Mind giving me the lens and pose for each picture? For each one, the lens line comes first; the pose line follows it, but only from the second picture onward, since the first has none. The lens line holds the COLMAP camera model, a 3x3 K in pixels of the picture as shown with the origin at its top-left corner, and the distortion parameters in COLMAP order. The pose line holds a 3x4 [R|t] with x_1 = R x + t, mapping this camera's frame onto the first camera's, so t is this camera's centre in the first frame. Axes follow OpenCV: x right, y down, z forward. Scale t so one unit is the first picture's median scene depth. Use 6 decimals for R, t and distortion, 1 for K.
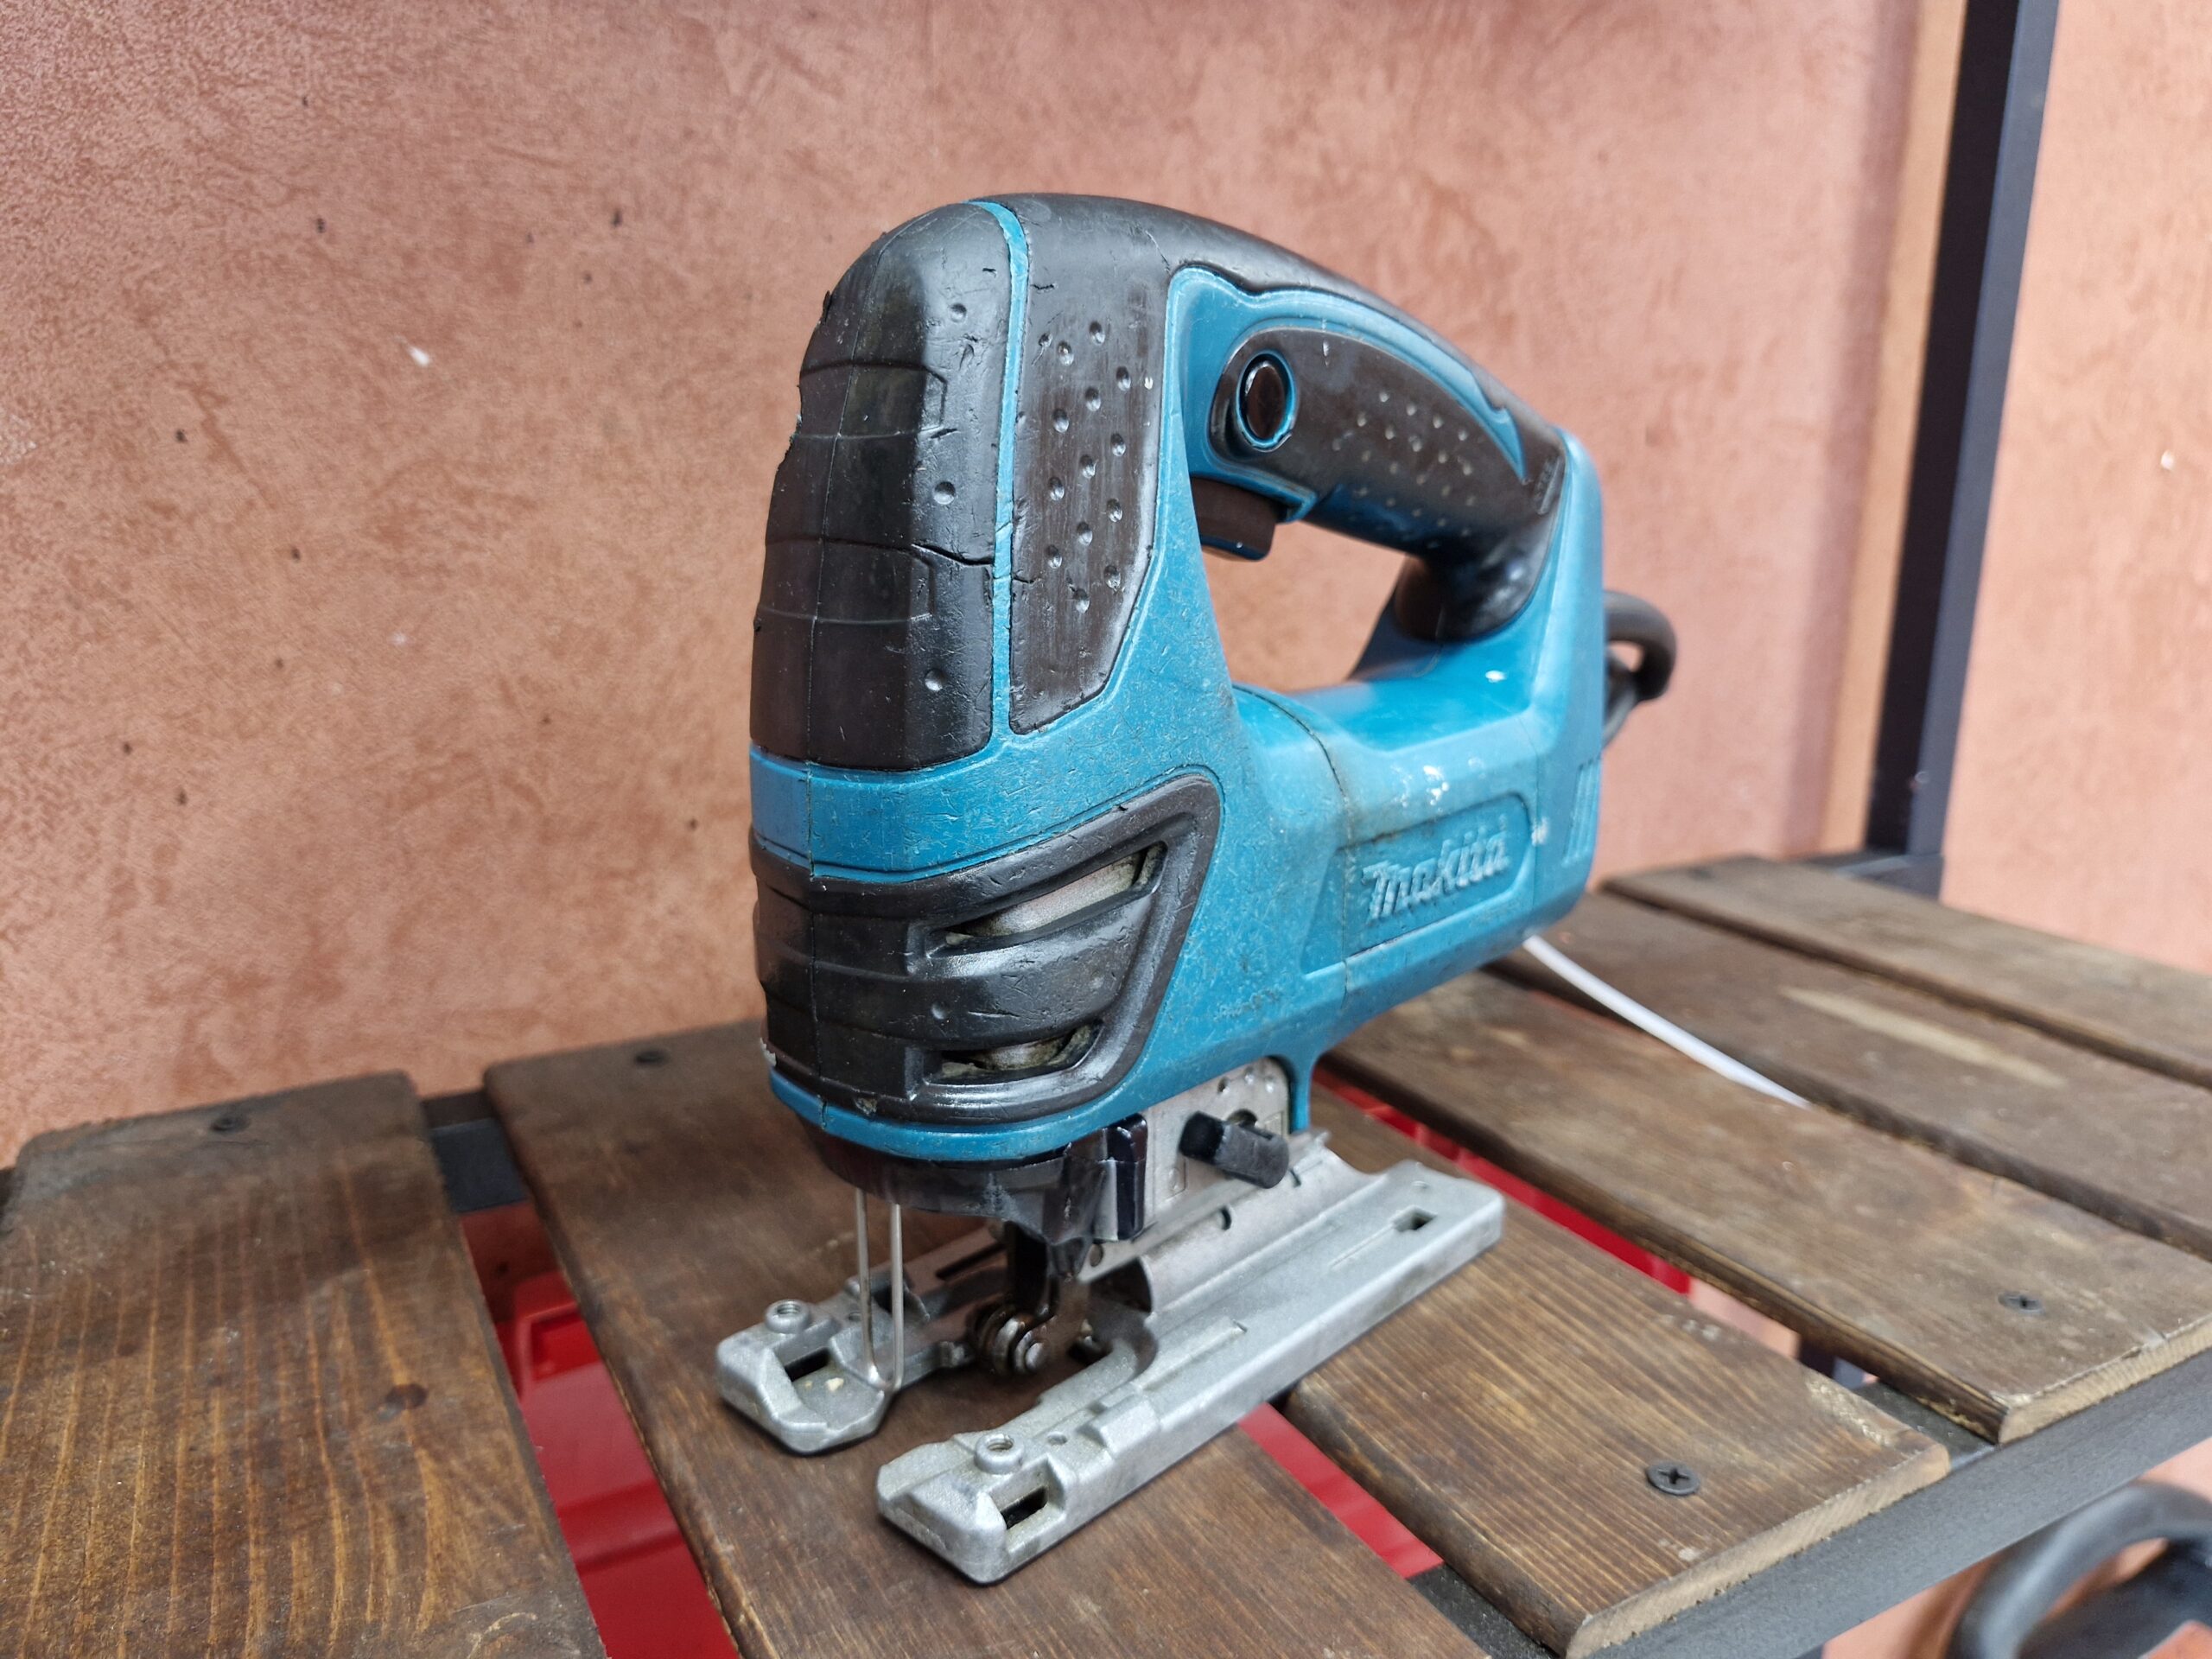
lens RADIAL K [[1588.3, 0, 1100.9], [0, 1588.3, 832.4], [0, 0, 1]] dist [0.002566, -0.003600]
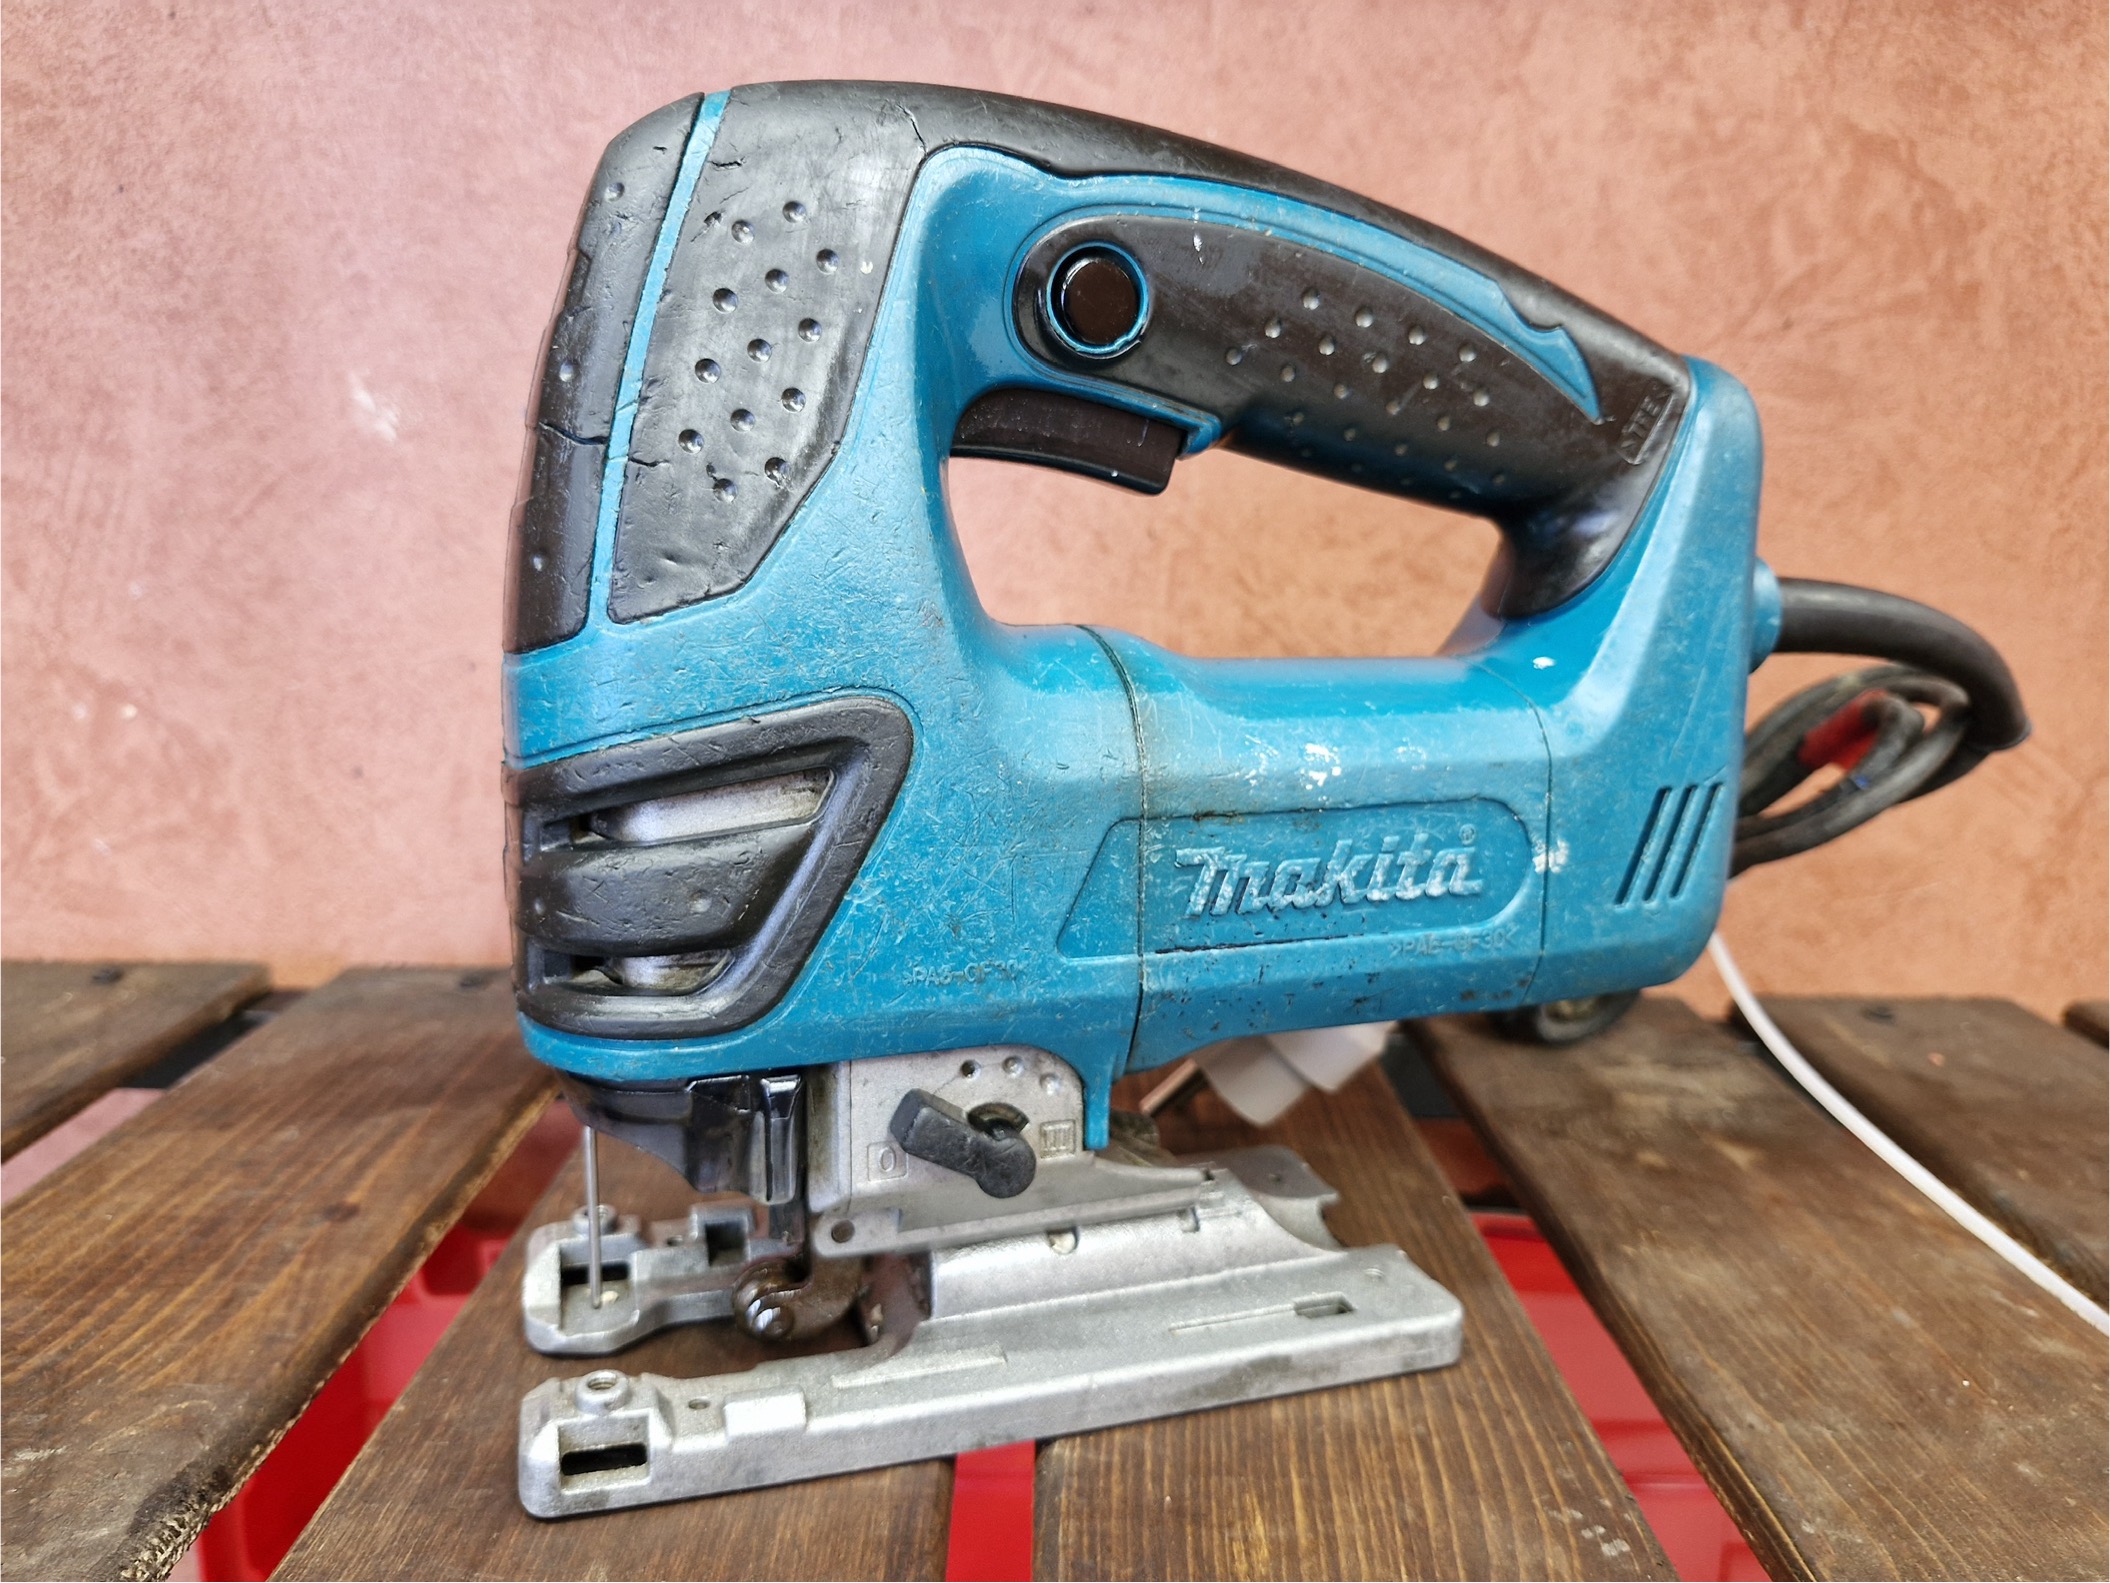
lens RADIAL K [[1542.3, 0, 1055.0], [0, 1542.3, 791.5], [0, 0, 1]] dist [-0.034312, 0.024373]
pose [[0.878872, 0.101611, -0.466111, 0.459145], [-0.128886, 0.991294, -0.026920, 0.021581], [0.459318, 0.083734, 0.884316, 0.235416]]
